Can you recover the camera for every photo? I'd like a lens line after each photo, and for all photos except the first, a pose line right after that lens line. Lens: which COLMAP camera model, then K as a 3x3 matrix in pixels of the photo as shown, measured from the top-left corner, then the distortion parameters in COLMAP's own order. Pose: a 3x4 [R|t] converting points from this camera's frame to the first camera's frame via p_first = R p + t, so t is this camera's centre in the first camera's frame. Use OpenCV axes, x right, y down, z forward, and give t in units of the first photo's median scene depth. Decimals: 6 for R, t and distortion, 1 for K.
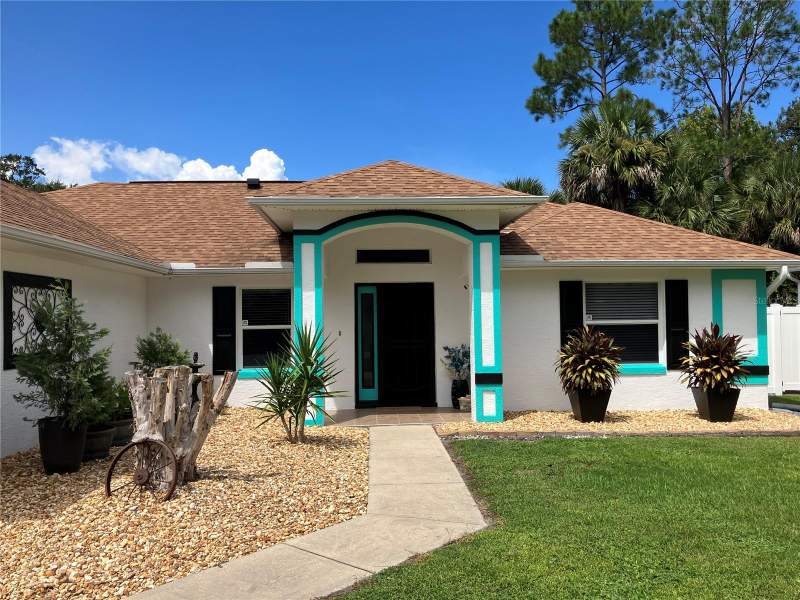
lens RADIAL K [[656.1, 0, 408.2], [0, 656.1, 308.1], [0, 0, 1]] dist [0.067974, -0.105716]
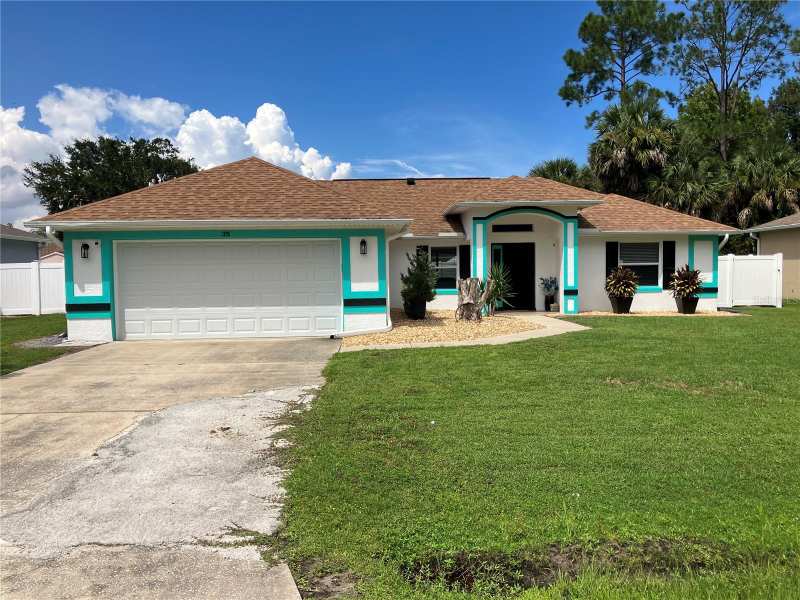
lens RADIAL K [[664.4, 0, 400.0], [0, 664.4, 300.0], [0, 0, 1]] dist [0.076836, -0.105320]
pose [[0.999855, -0.000265, -0.017040, -0.303517], [0.001296, 0.998167, 0.060498, 0.006944], [0.016992, -0.060511, 0.998023, -0.862719]]
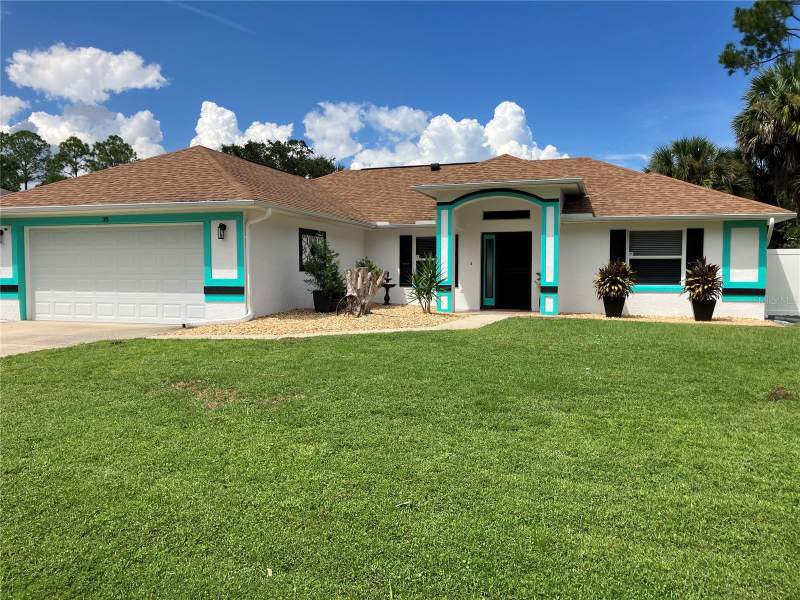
lens RADIAL K [[664.4, 0, 400.0], [0, 664.4, 300.0], [0, 0, 1]] dist [0.076836, -0.105320]
pose [[0.932224, 0.030376, -0.360606, 0.324273], [-0.008634, 0.998054, 0.061753, 0.027983], [0.361780, -0.054454, 0.930672, -0.603518]]
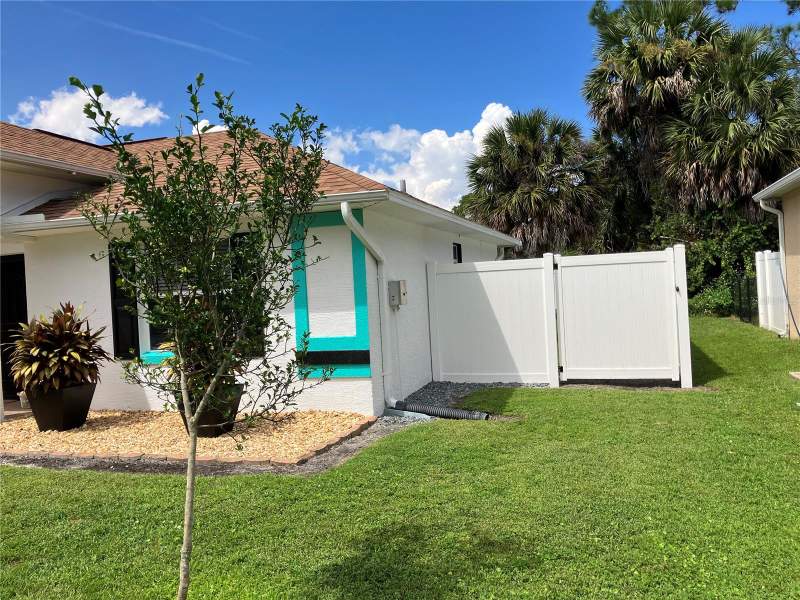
lens RADIAL K [[648.8, 0, 400.0], [0, 648.8, 300.0], [0, 0, 1]] dist [-0.005005, -0.003103]
pose [[0.925373, -0.030058, -0.377863, 0.805634], [0.048210, 0.998088, 0.038669, 0.009914], [0.375978, -0.054000, 0.925054, 0.386692]]
